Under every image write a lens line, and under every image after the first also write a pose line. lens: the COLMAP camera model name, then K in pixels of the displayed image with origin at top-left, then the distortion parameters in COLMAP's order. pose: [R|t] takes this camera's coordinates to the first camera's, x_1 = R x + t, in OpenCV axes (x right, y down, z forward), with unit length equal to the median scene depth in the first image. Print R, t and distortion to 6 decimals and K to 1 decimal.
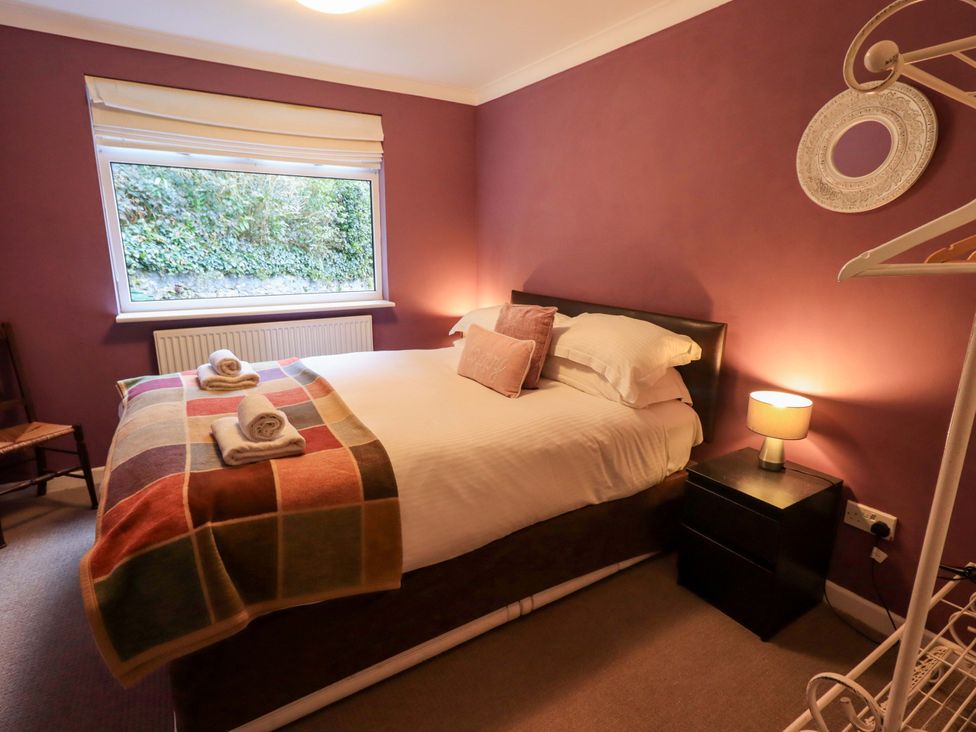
lens RADIAL K [[501.8, 0, 492.3], [0, 501.8, 353.0], [0, 0, 1]] dist [-0.000560, -0.000803]
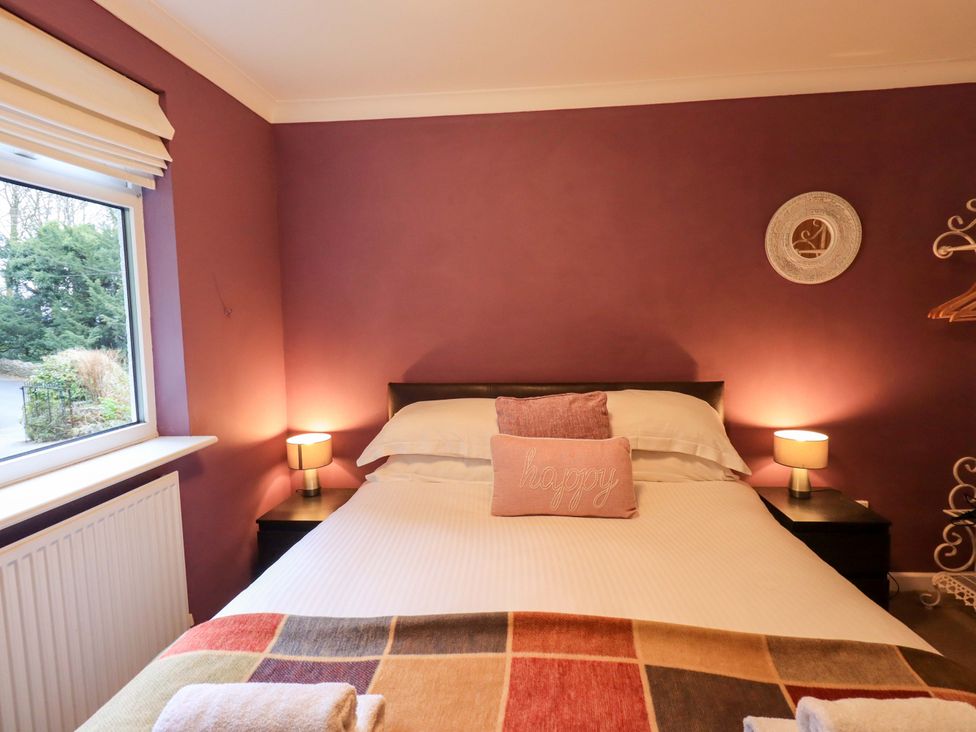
lens RADIAL K [[501.8, 0, 492.3], [0, 501.8, 353.0], [0, 0, 1]] dist [-0.000560, -0.000803]
pose [[0.605886, -0.086163, 0.790872, -0.670575], [0.199267, 0.978864, -0.046015, -0.160401], [-0.770191, 0.185475, 0.610249, 0.675008]]
